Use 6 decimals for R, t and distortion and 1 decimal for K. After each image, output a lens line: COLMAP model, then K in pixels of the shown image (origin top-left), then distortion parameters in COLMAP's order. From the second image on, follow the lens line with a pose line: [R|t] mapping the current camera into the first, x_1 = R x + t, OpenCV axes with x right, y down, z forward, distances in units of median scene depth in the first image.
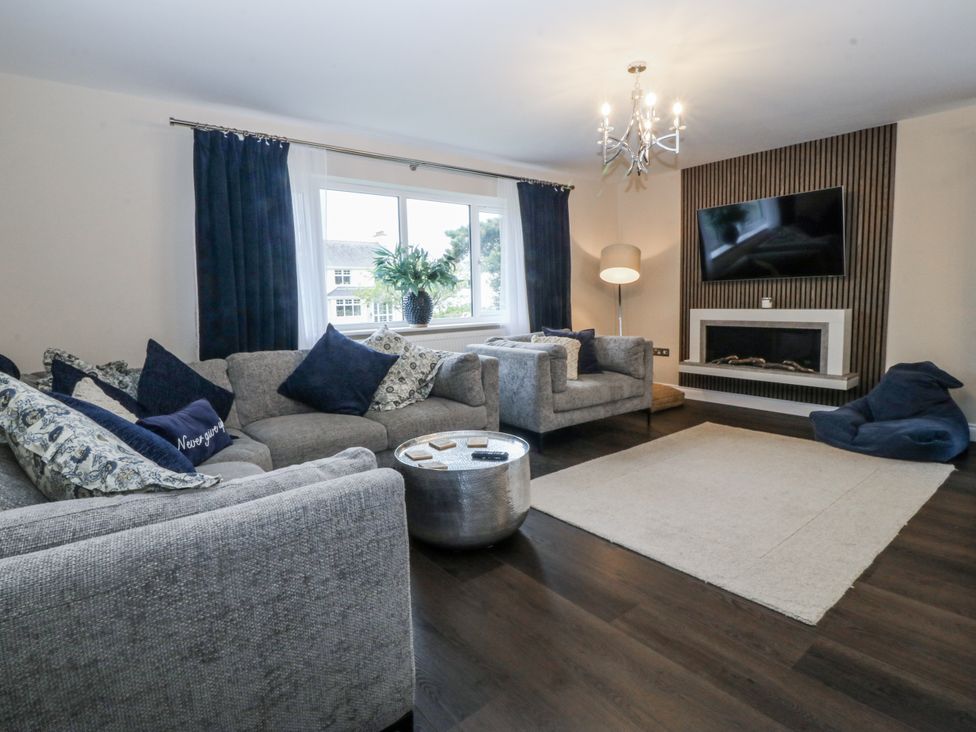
lens RADIAL K [[504.9, 0, 487.7], [0, 504.9, 354.4], [0, 0, 1]] dist [-0.014274, -0.009400]
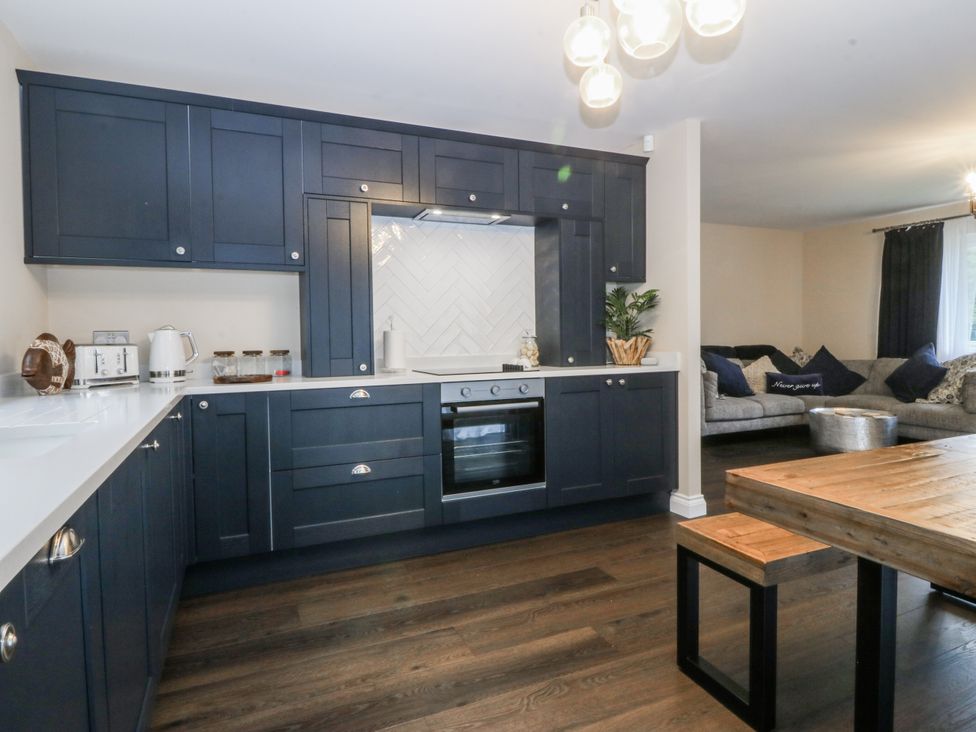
lens RADIAL K [[560.8, 0, 486.9], [0, 560.8, 353.7], [0, 0, 1]] dist [0.000401, -0.011558]
pose [[-0.243331, 0.061806, -0.967972, 1.224110], [-0.084858, 0.992785, 0.084722, -0.045842], [0.966224, 0.102756, -0.236331, 0.108008]]
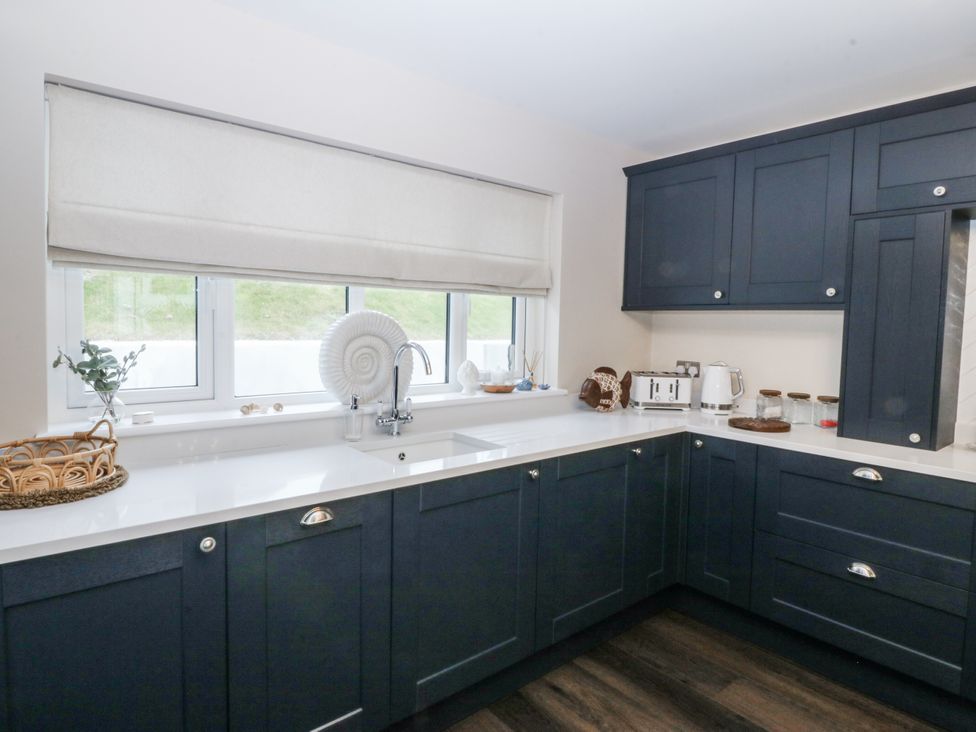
lens RADIAL K [[560.8, 0, 486.9], [0, 560.8, 353.7], [0, 0, 1]] dist [0.000401, -0.011558]
pose [[-0.999637, 0.008041, -0.025714, 0.996149], [0.003706, 0.986391, 0.164374, -0.116675], [0.026685, 0.164219, -0.986063, 0.273554]]
